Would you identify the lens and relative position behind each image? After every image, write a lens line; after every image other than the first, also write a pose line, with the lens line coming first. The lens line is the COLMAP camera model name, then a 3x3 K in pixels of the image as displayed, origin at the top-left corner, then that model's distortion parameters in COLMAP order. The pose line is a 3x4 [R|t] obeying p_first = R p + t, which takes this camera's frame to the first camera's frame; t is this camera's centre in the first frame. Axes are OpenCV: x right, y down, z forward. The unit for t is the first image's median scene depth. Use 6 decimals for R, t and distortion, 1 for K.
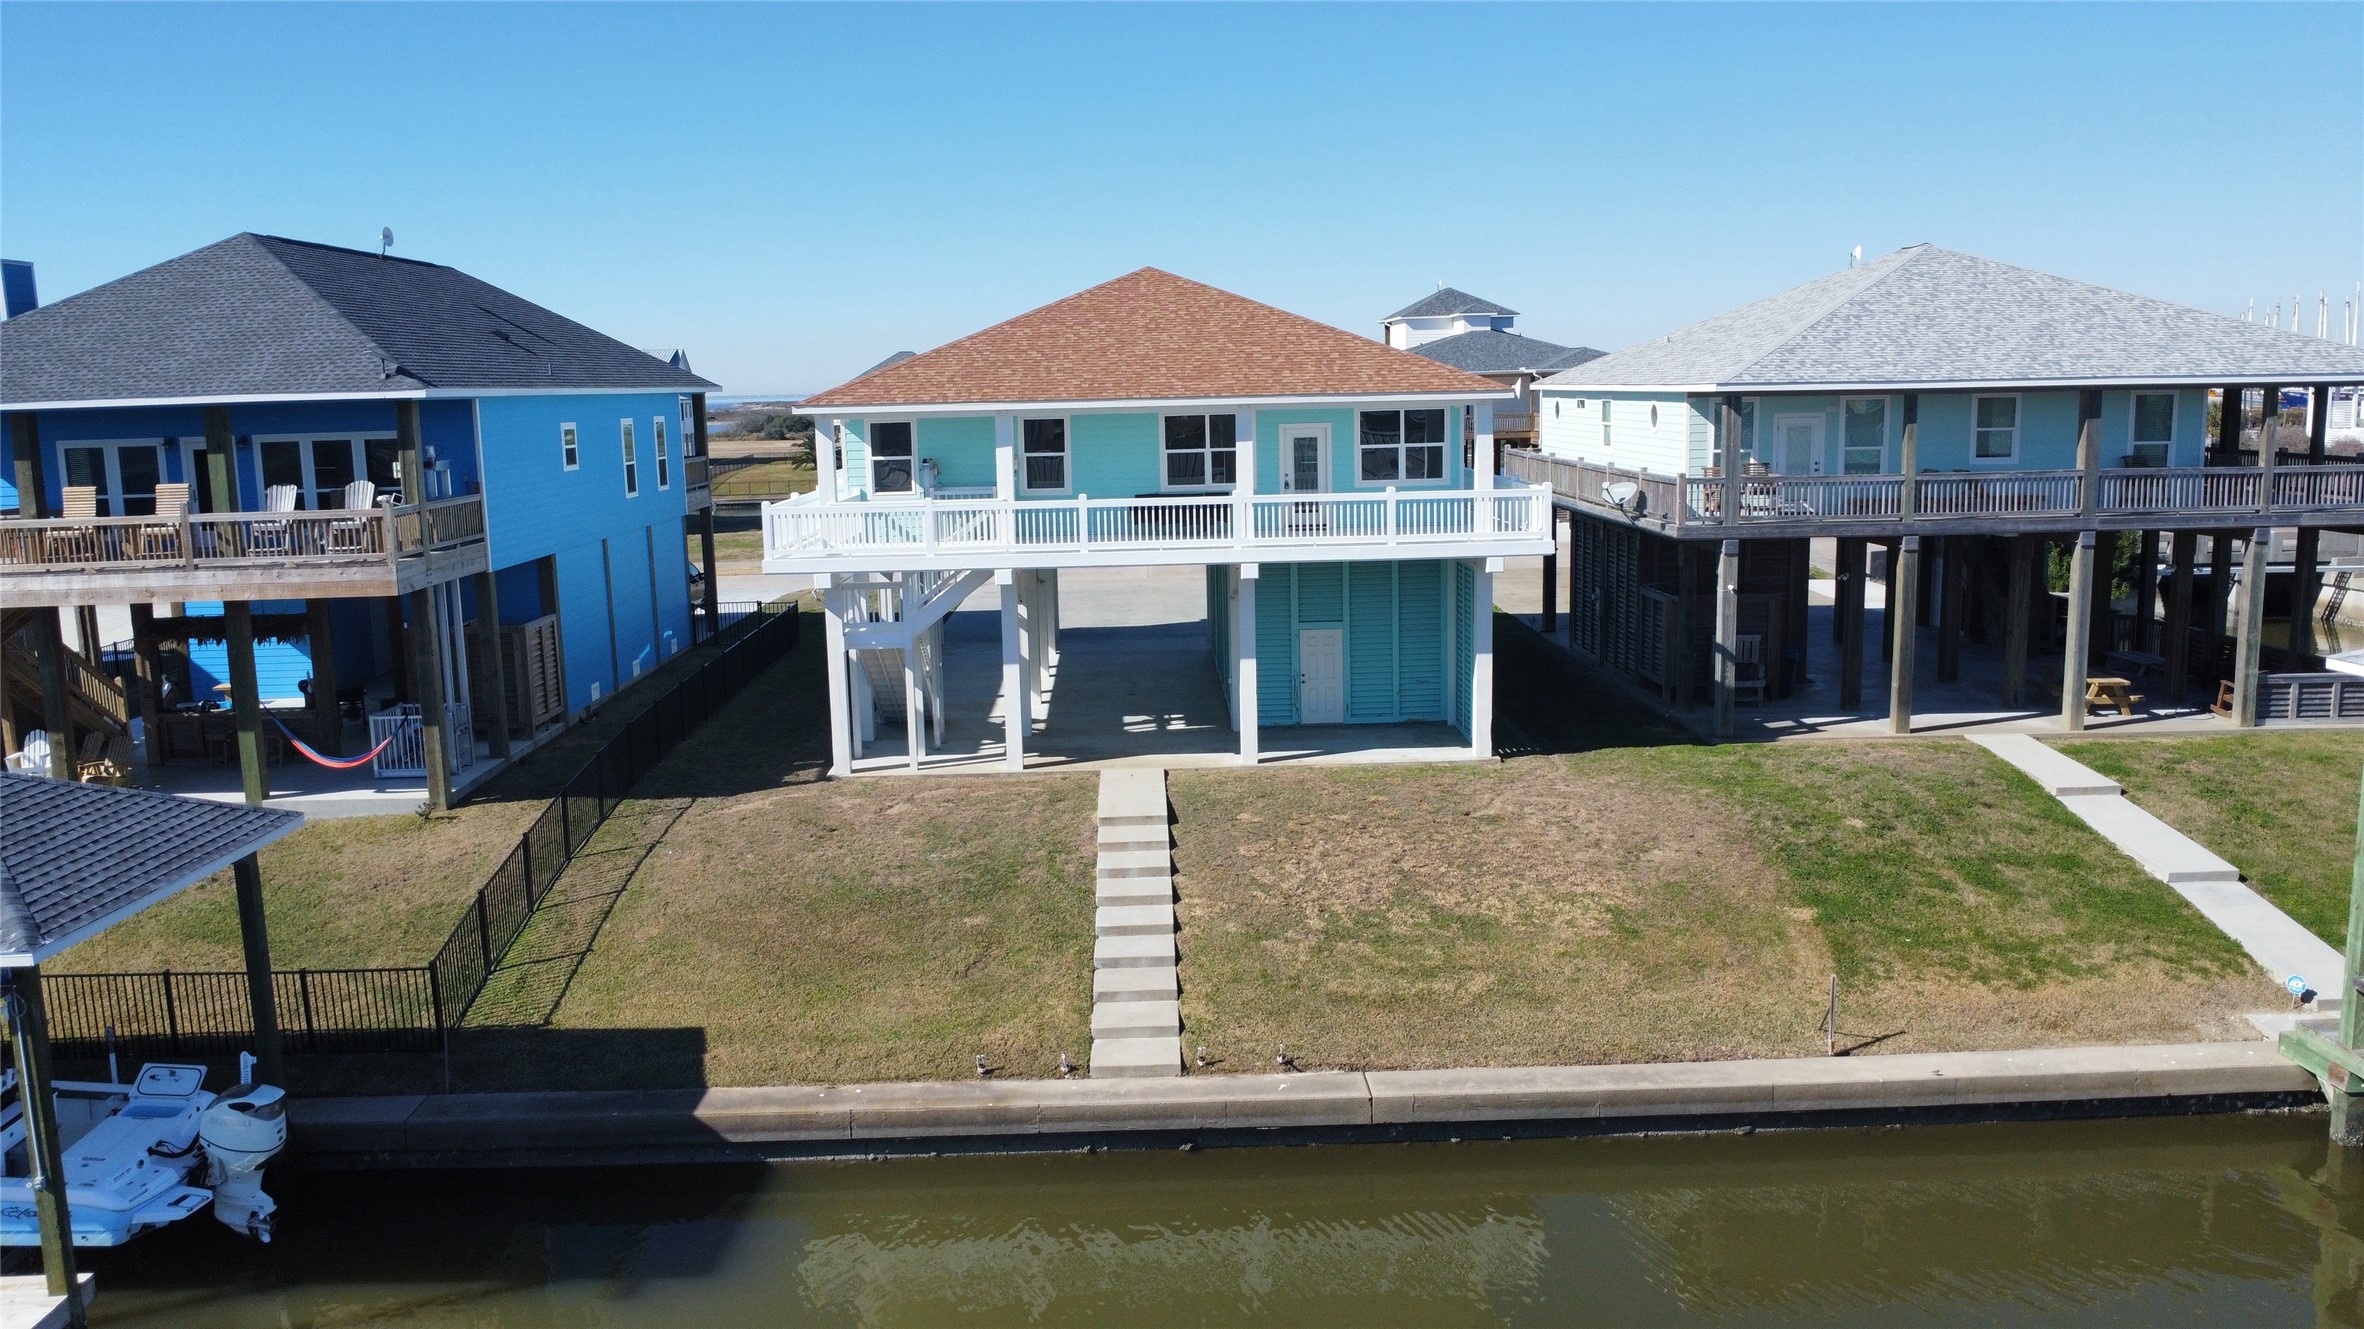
lens RADIAL K [[1698.2, 0, 1171.8], [0, 1698.2, 660.4], [0, 0, 1]] dist [-0.024463, -0.010339]
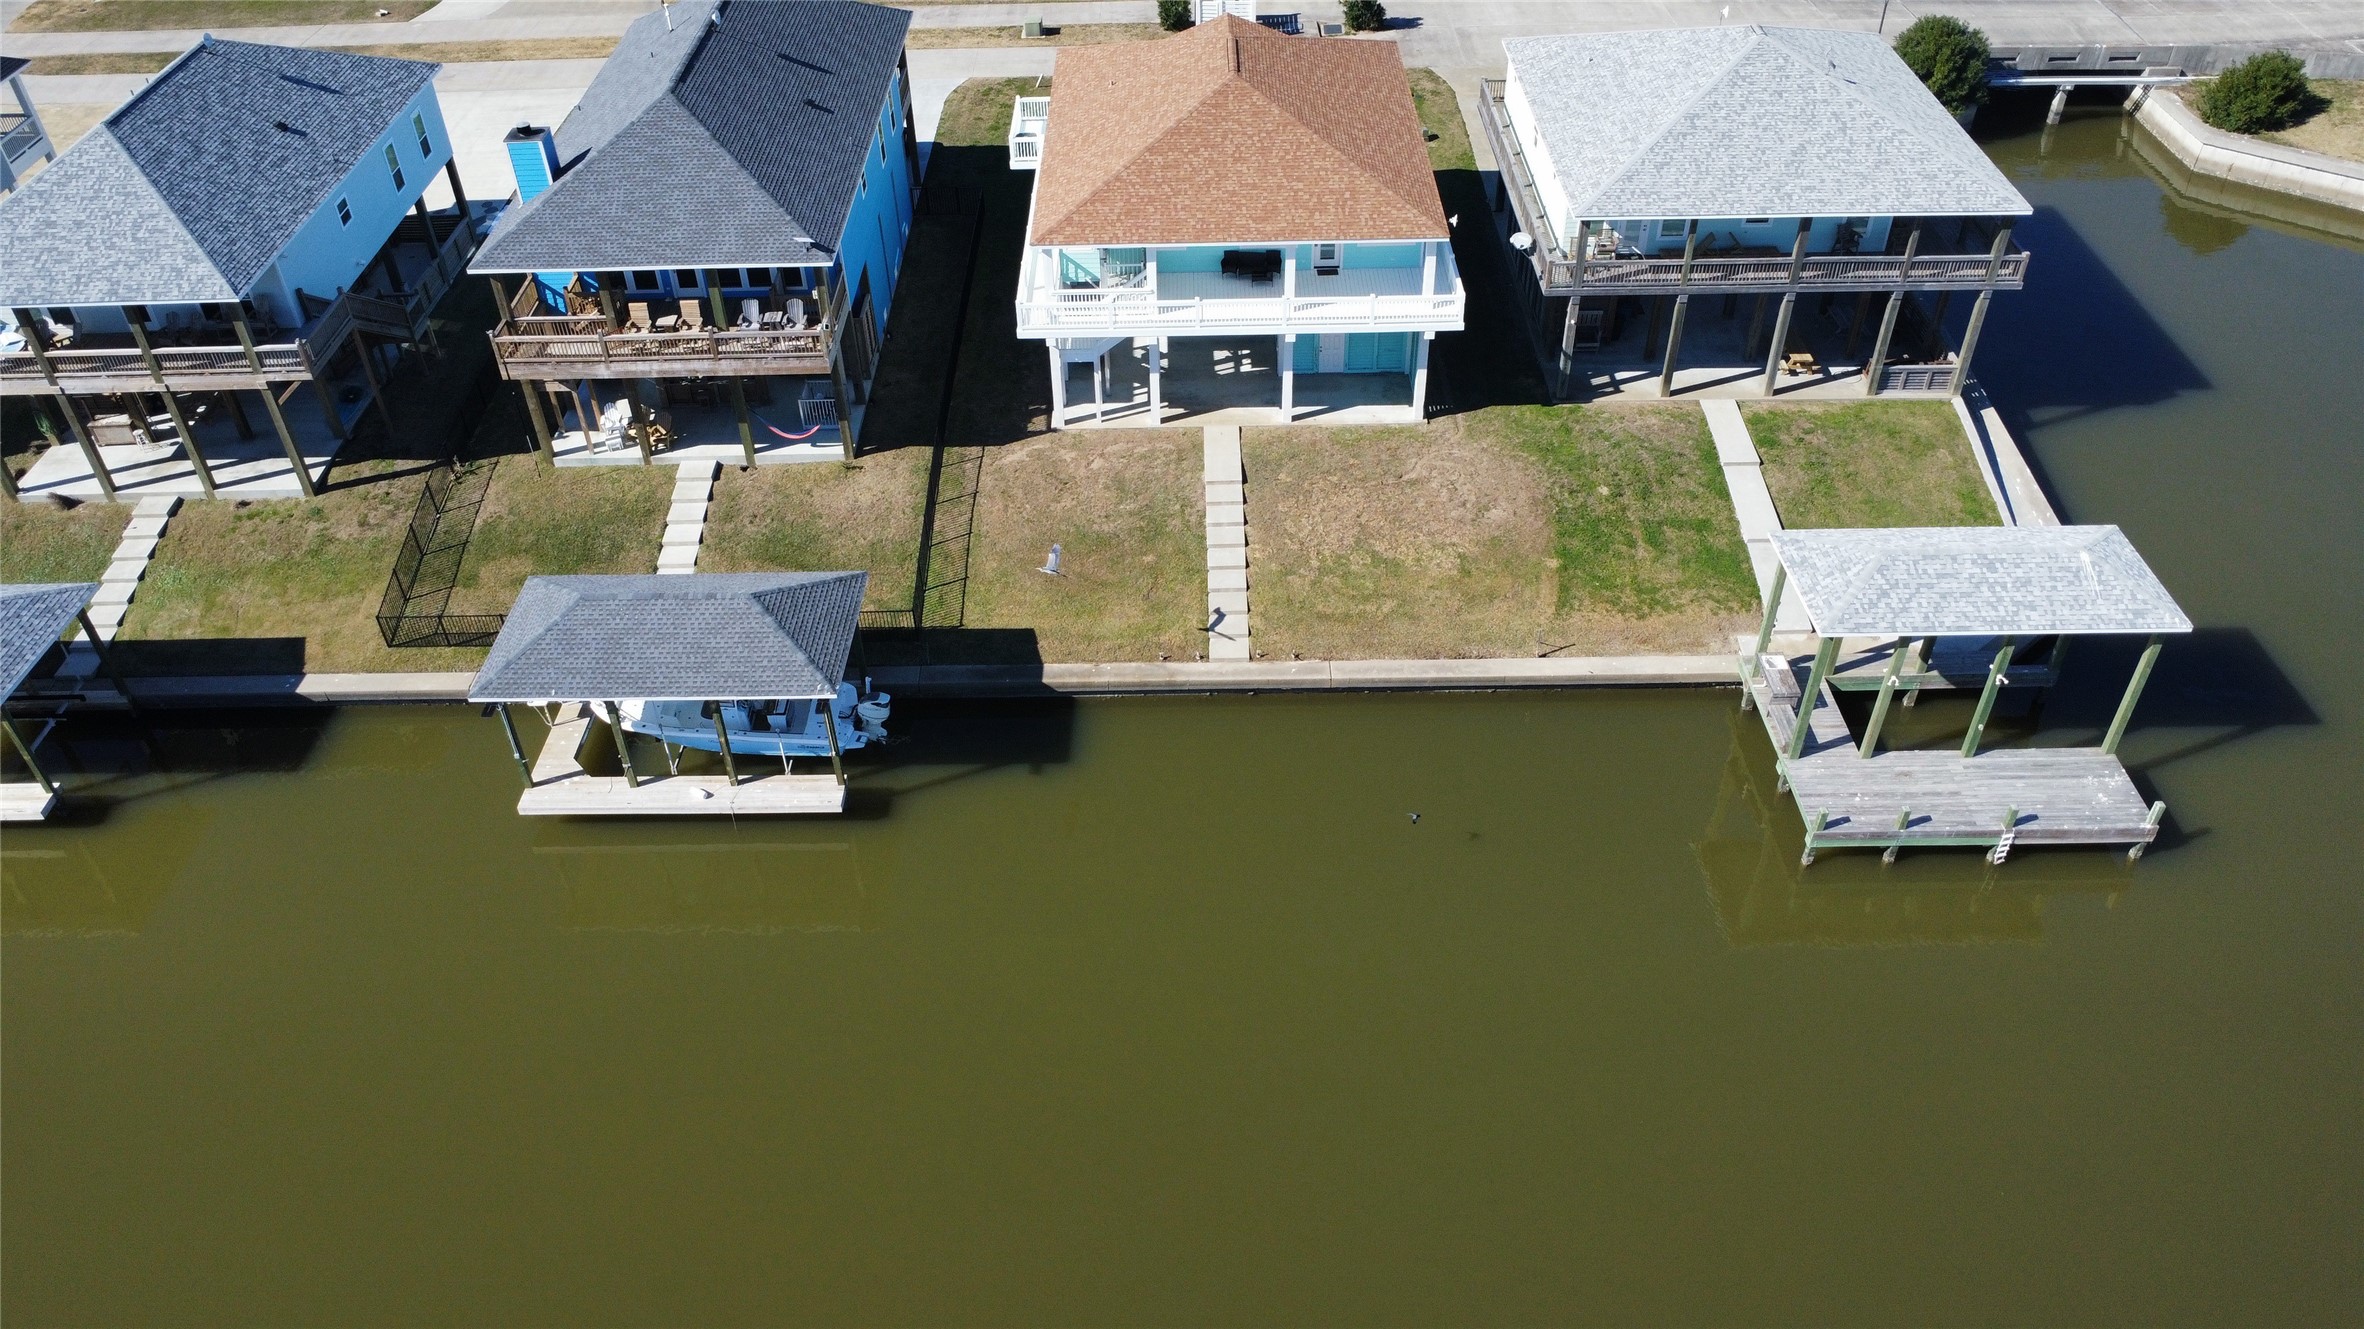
lens RADIAL K [[1698.2, 0, 1171.0], [0, 1698.2, 654.7], [0, 0, 1]] dist [-0.024463, -0.010339]
pose [[0.999716, 0.013632, -0.019525, -0.038964], [-0.001518, 0.854742, 0.519051, -0.672818], [0.023765, -0.518875, 0.854520, -0.674626]]
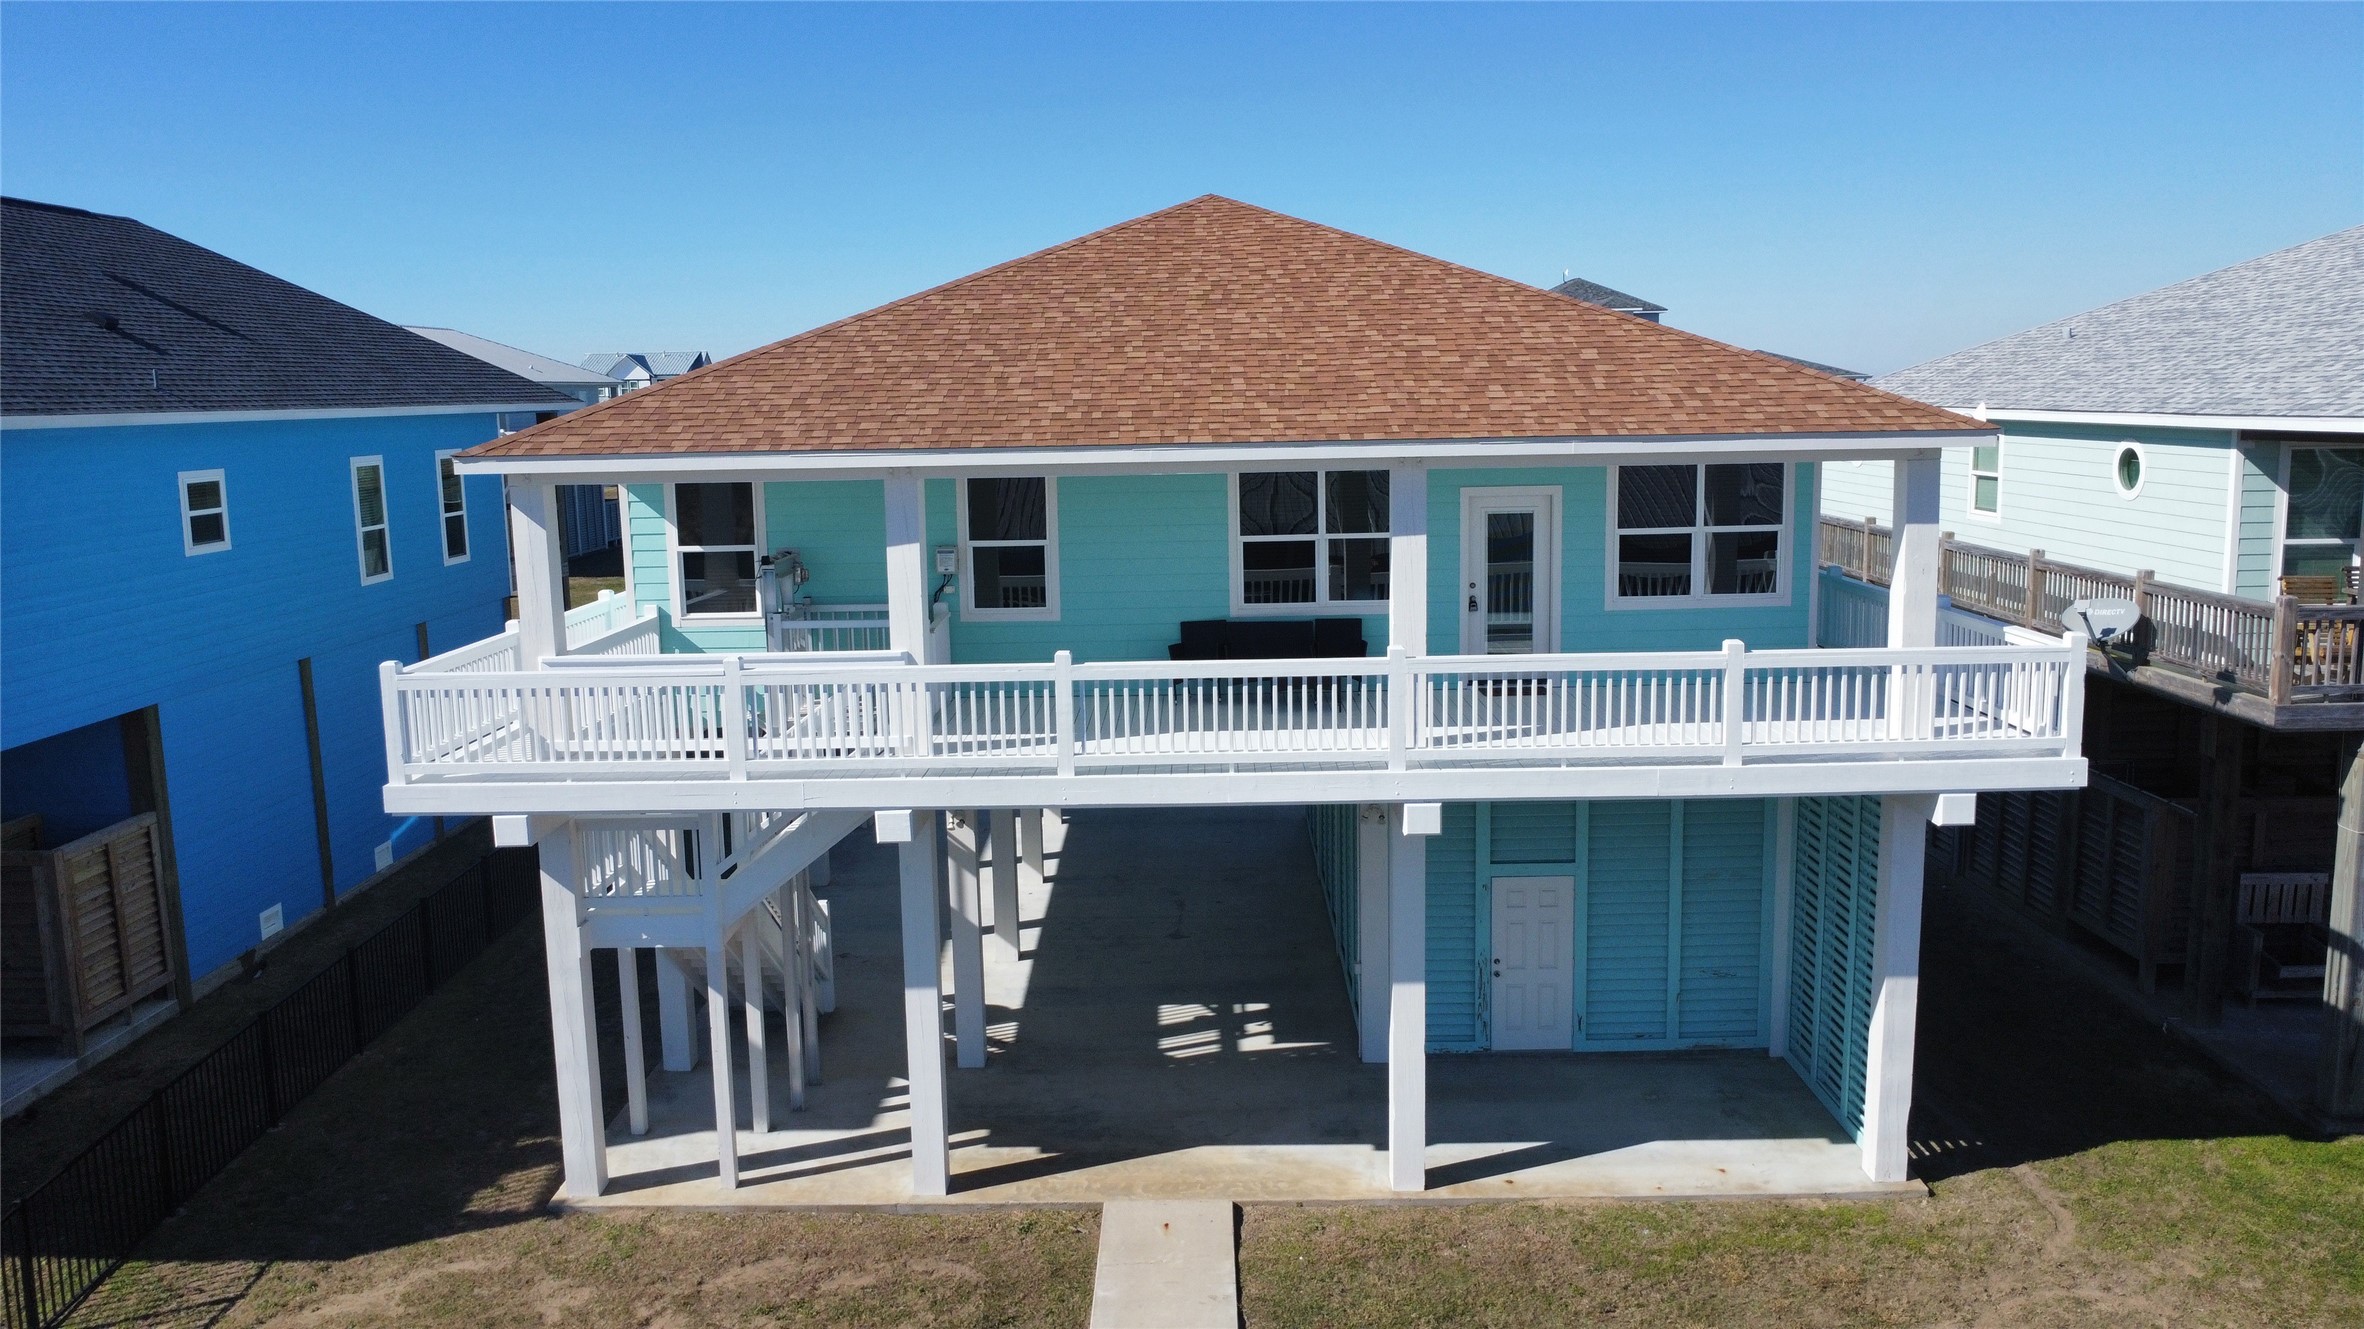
lens RADIAL K [[1698.2, 0, 1180.5], [0, 1698.2, 655.2], [0, 0, 1]] dist [-0.024463, -0.010339]
pose [[0.999450, 0.007942, -0.032202, -0.005318], [-0.008139, 0.999949, -0.005999, -0.091409], [0.032153, 0.006258, 0.999463, 0.521302]]
